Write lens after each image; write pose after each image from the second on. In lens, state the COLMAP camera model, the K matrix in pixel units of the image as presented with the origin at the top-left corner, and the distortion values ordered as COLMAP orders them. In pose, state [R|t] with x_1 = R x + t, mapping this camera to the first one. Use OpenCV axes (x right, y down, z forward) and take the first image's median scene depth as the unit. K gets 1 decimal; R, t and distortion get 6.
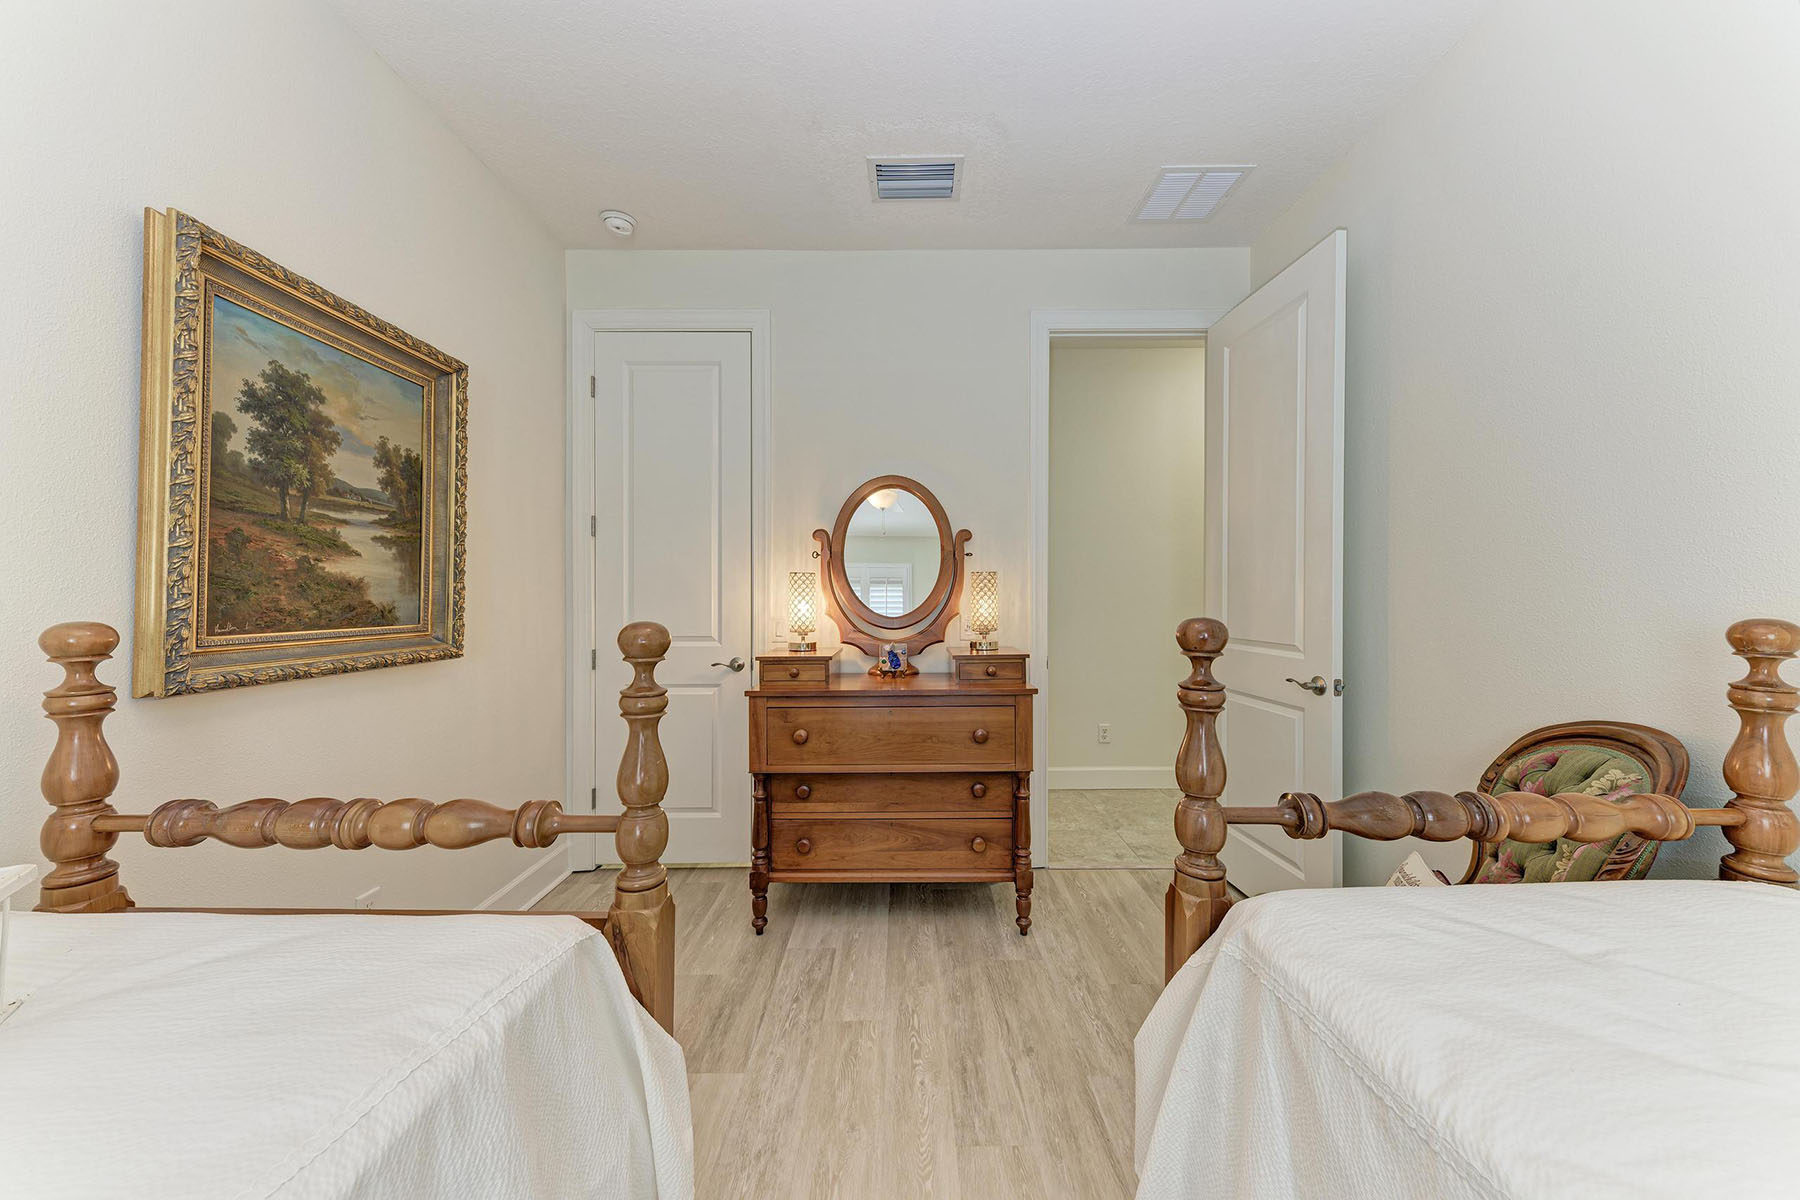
lens RADIAL K [[602.5, 0, 908.2], [0, 602.5, 596.8], [0, 0, 1]] dist [-0.000408, -0.000031]
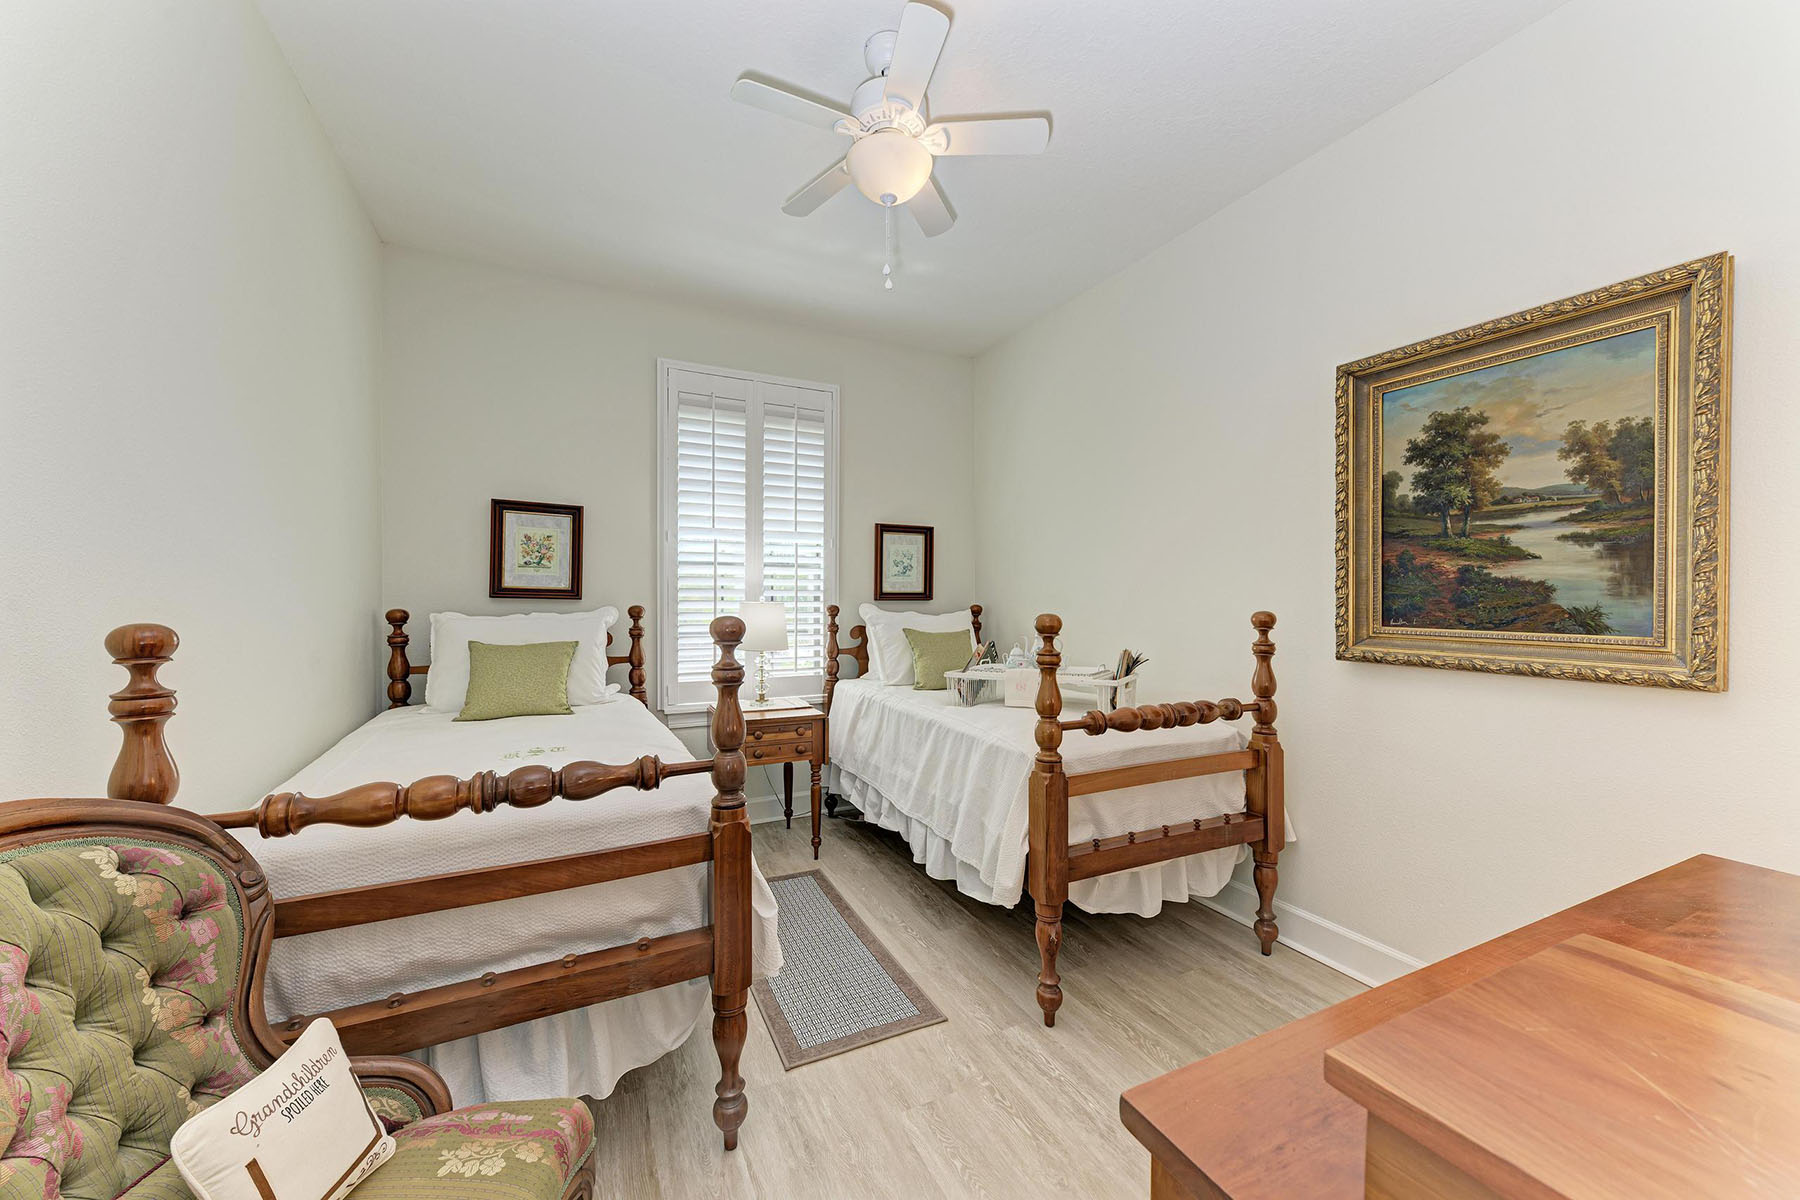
lens RADIAL K [[665.5, 0, 902.3], [0, 665.5, 595.3], [0, 0, 1]] dist [-0.000283, -0.000029]
pose [[-0.893389, -0.004059, -0.449266, 0.511138], [-0.003359, 0.999992, -0.002354, -0.002820], [0.449272, -0.000594, -0.893395, 1.583736]]
